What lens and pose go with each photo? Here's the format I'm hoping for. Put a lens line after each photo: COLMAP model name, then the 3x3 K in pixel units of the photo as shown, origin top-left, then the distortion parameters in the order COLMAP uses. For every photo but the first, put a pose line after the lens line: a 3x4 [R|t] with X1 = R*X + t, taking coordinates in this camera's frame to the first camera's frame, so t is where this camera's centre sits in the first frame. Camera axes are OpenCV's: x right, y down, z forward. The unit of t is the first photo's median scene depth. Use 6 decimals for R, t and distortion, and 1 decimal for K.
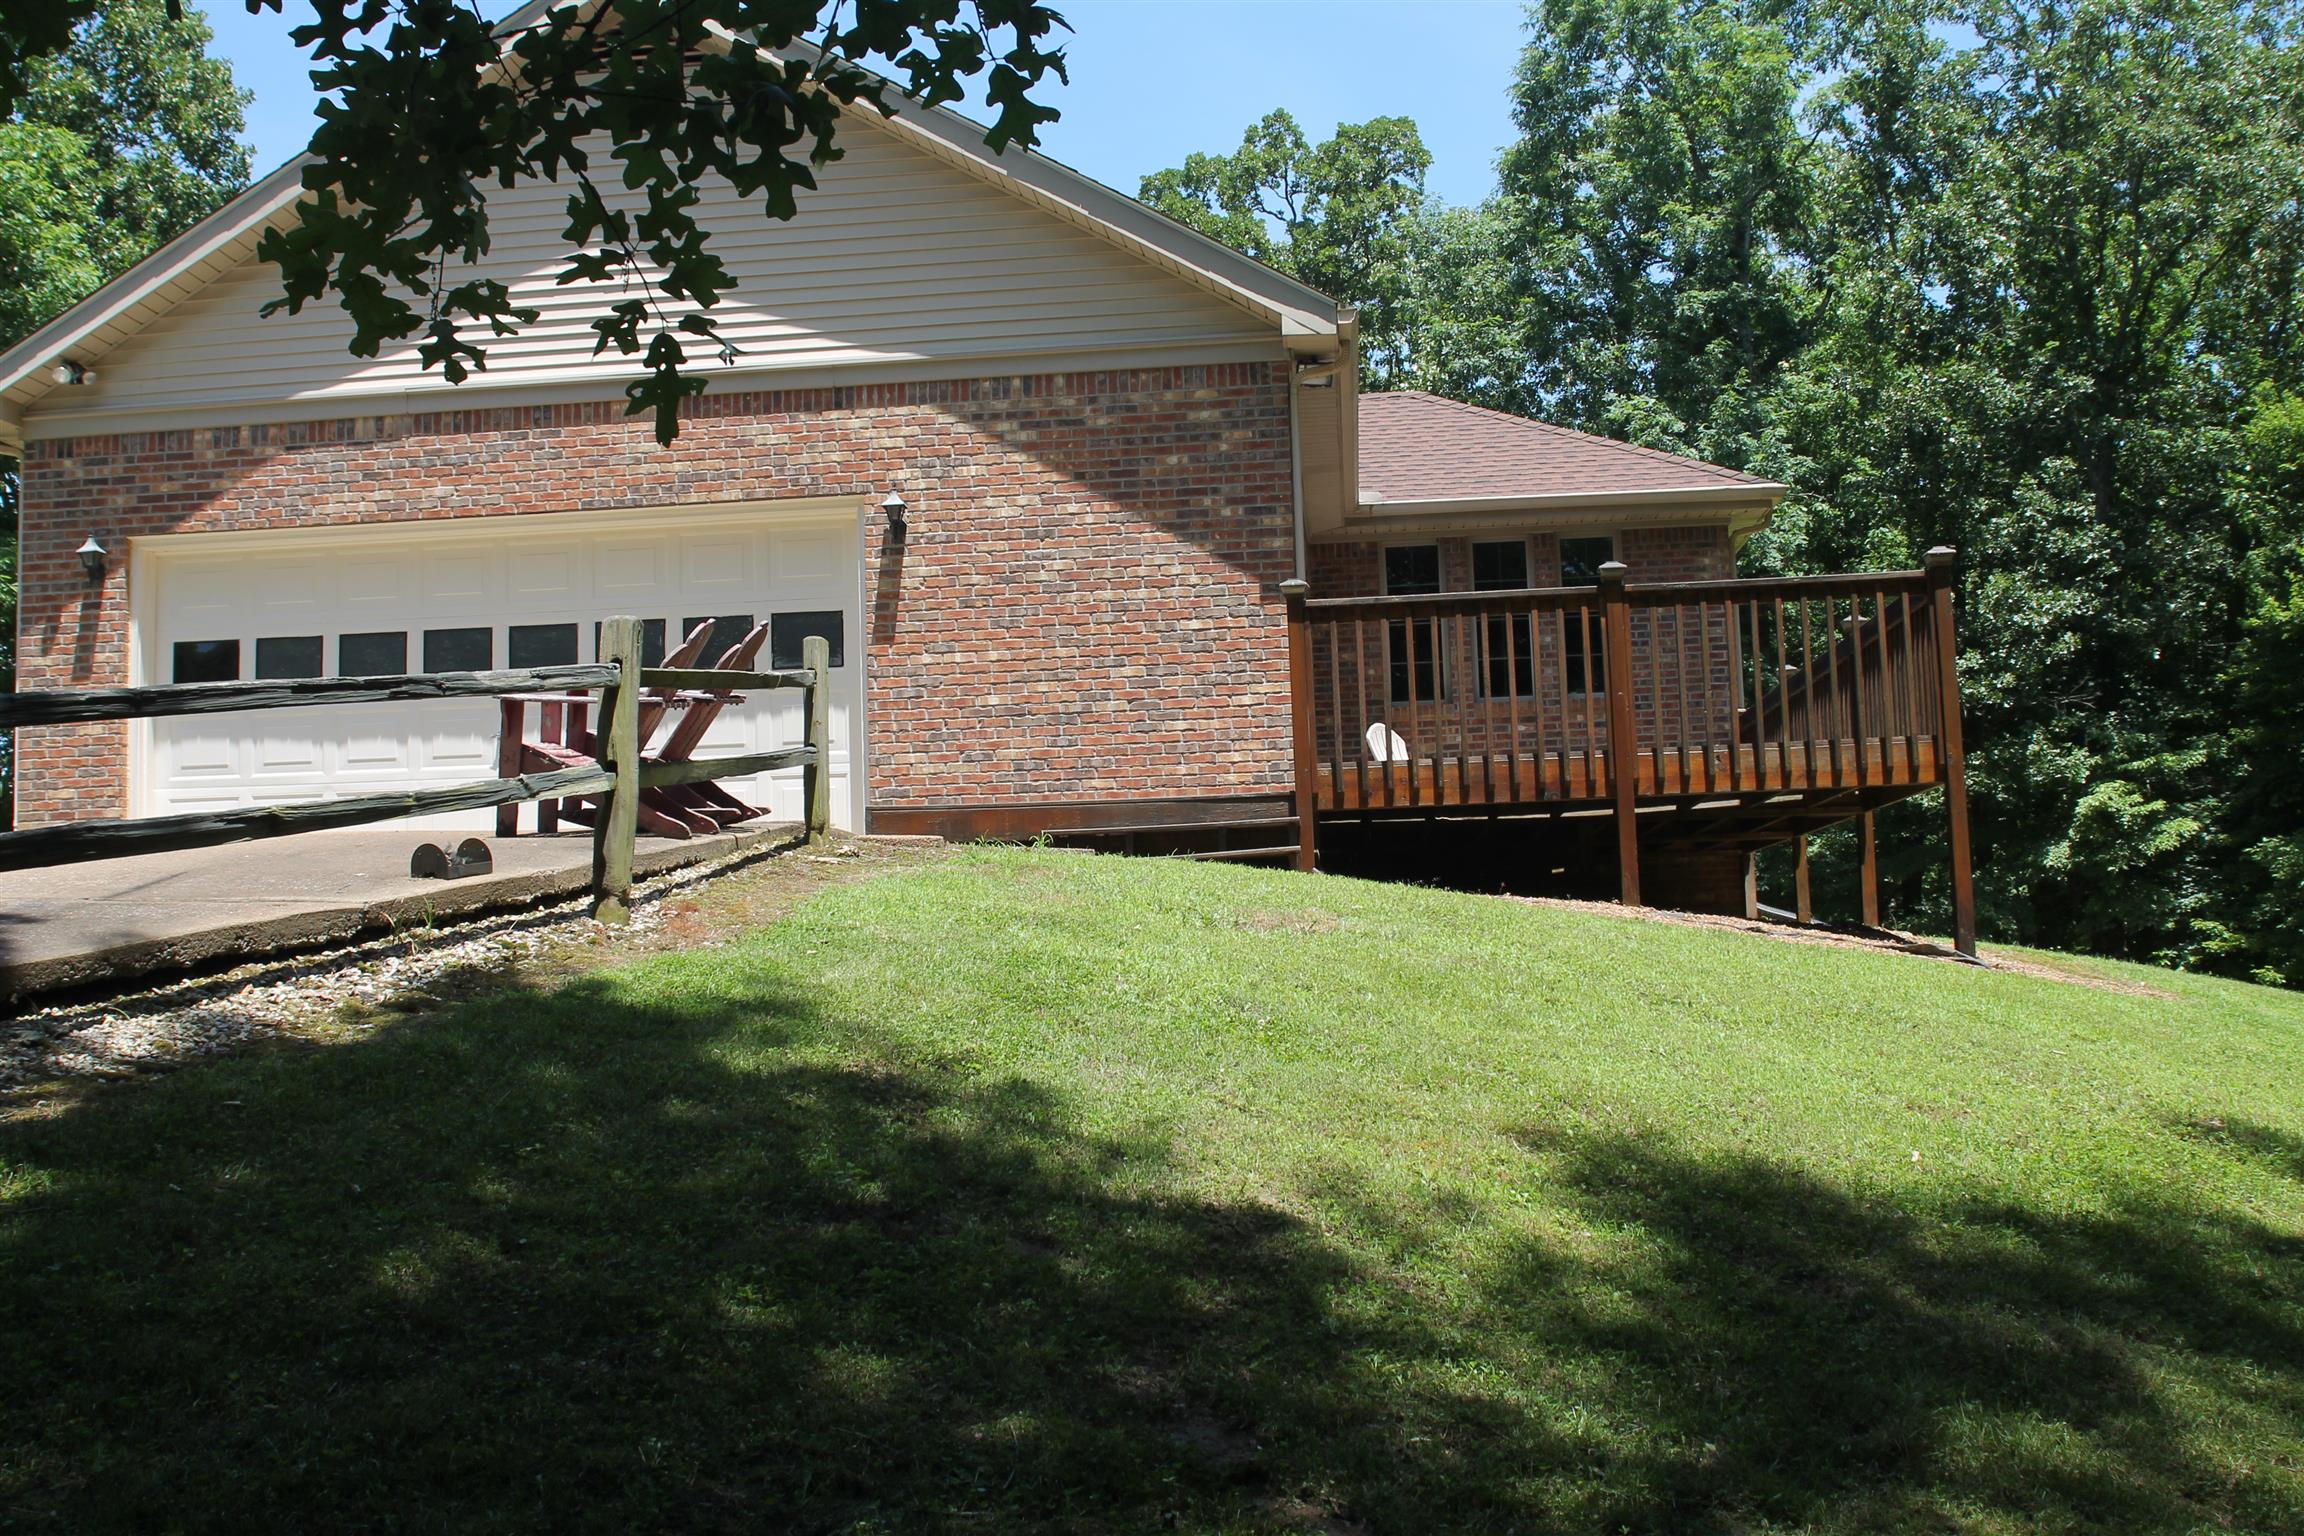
lens RADIAL K [[2374.4, 0, 1152.0], [0, 2374.4, 768.0], [0, 0, 1]] dist [-0.114347, 0.064421]
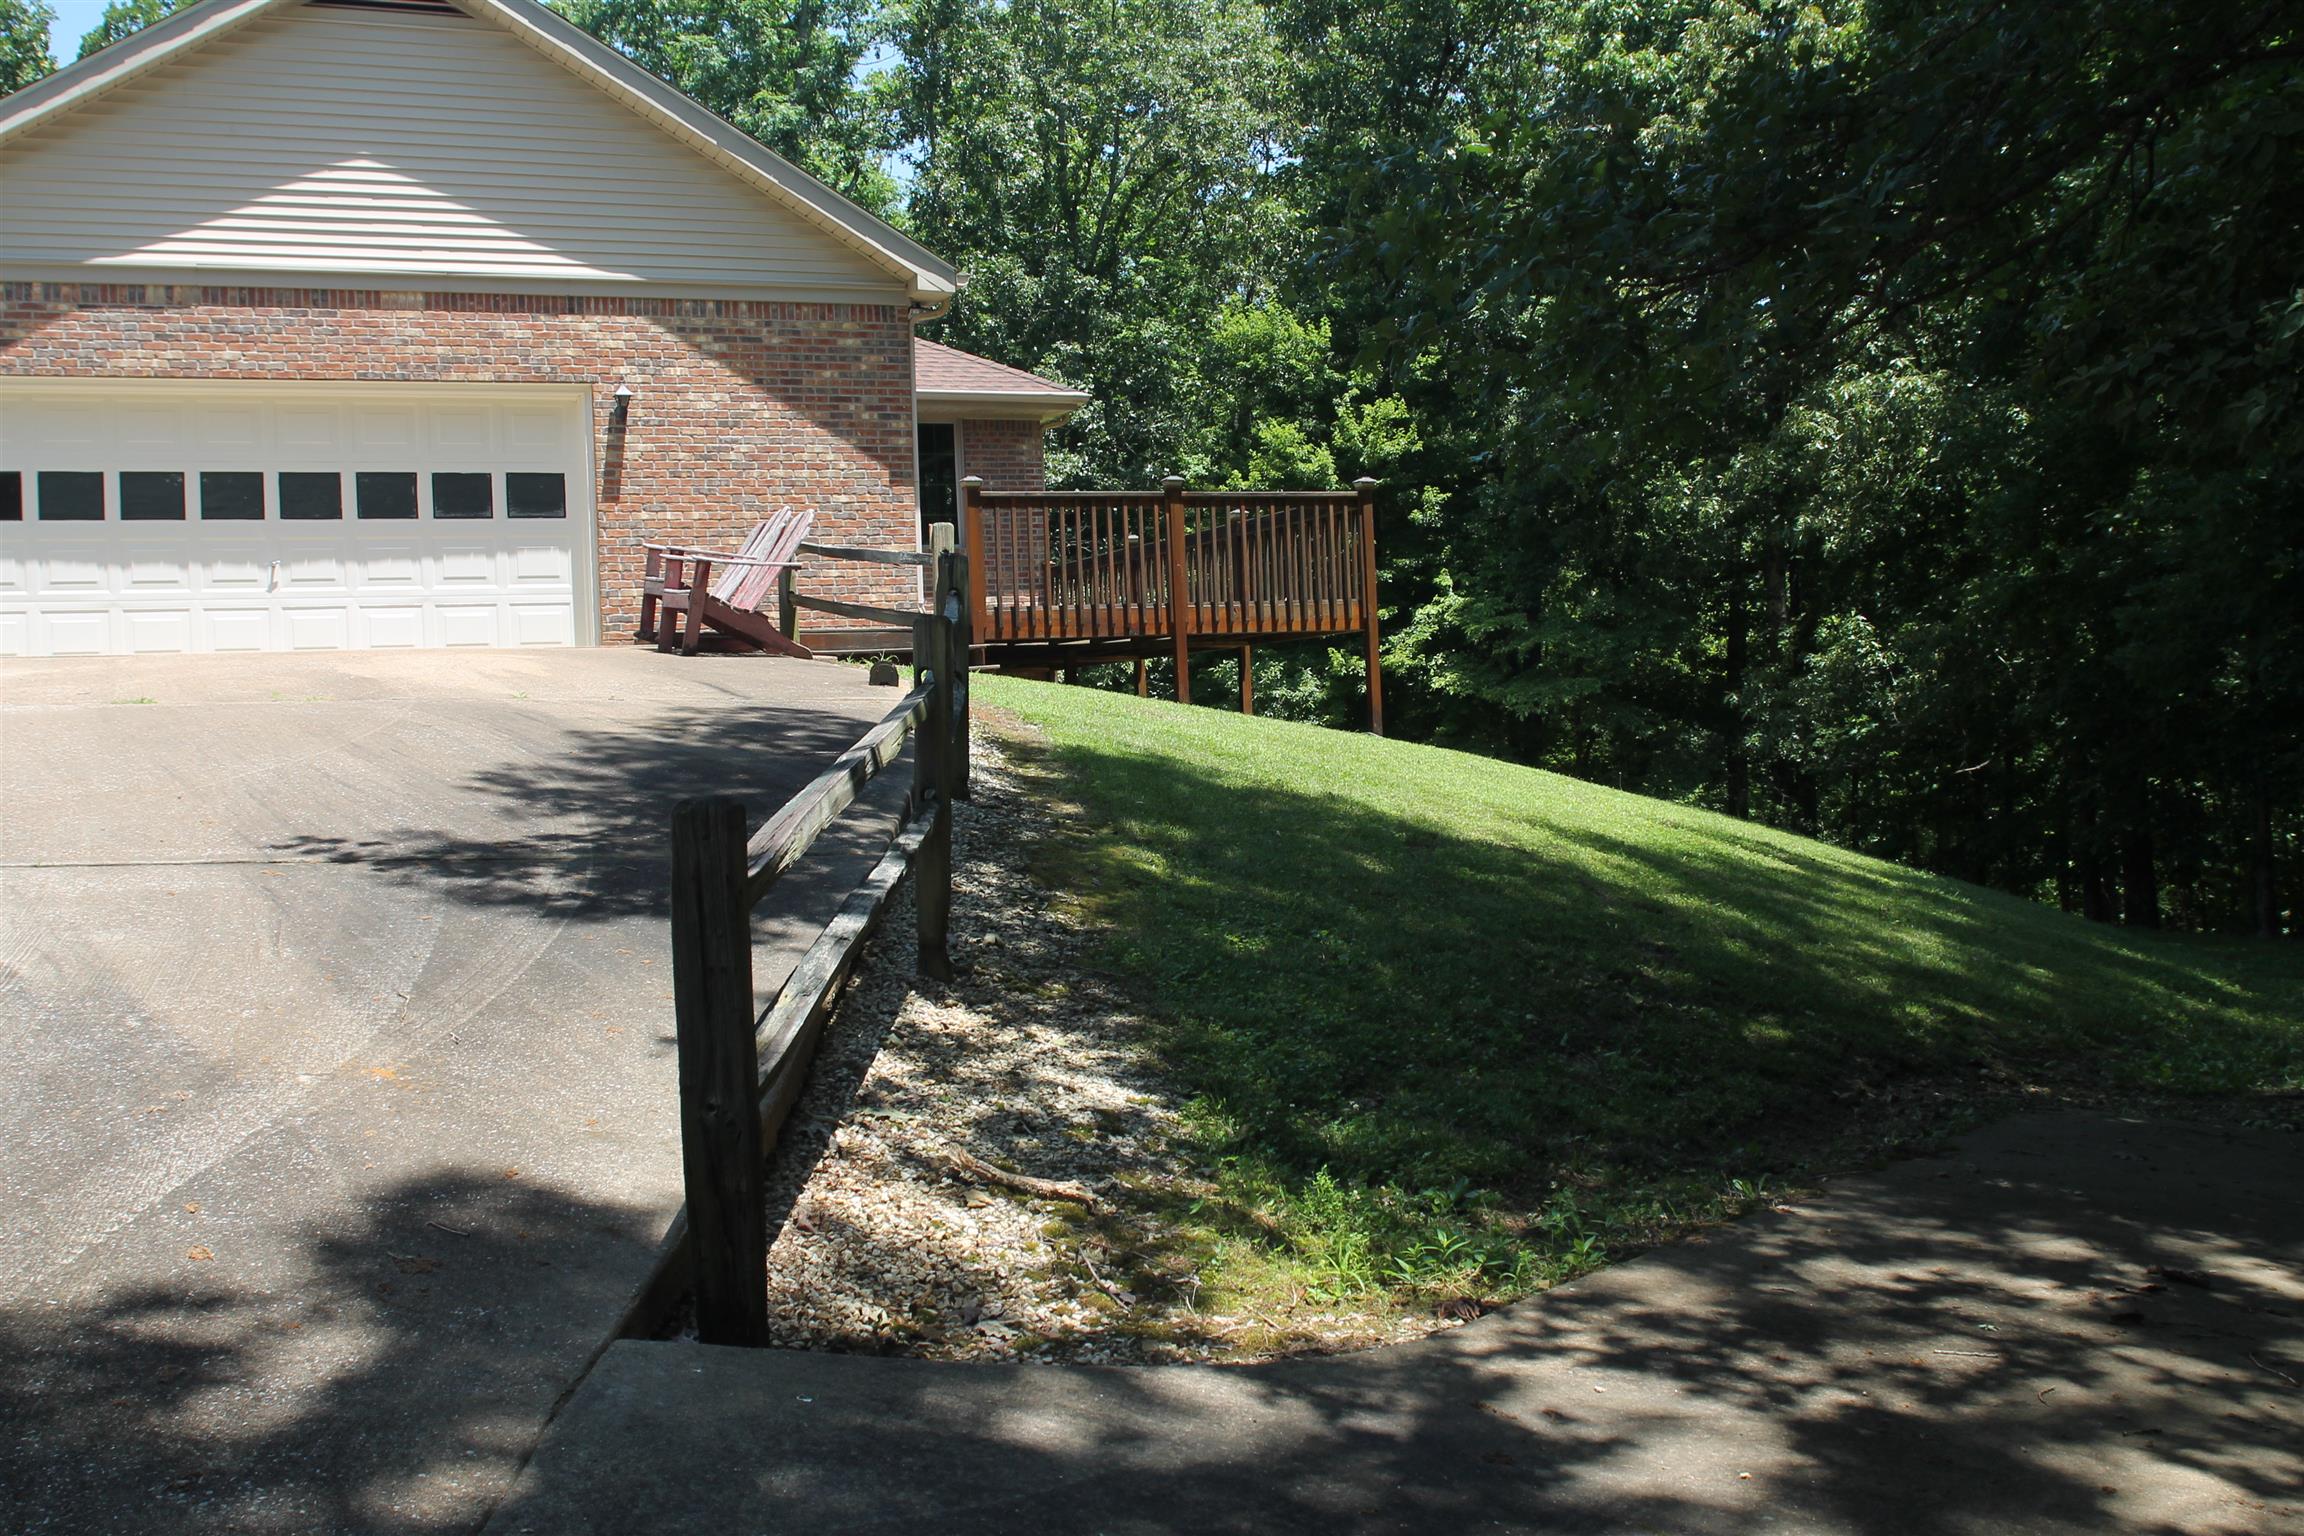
lens RADIAL K [[2374.4, 0, 1152.0], [0, 2374.4, 768.0], [0, 0, 1]] dist [-0.114347, 0.064421]
pose [[0.868694, -0.009327, 0.495261, -0.490797], [-0.030662, 0.996893, 0.072554, -0.010510], [-0.494399, -0.078213, 0.865709, -0.261476]]
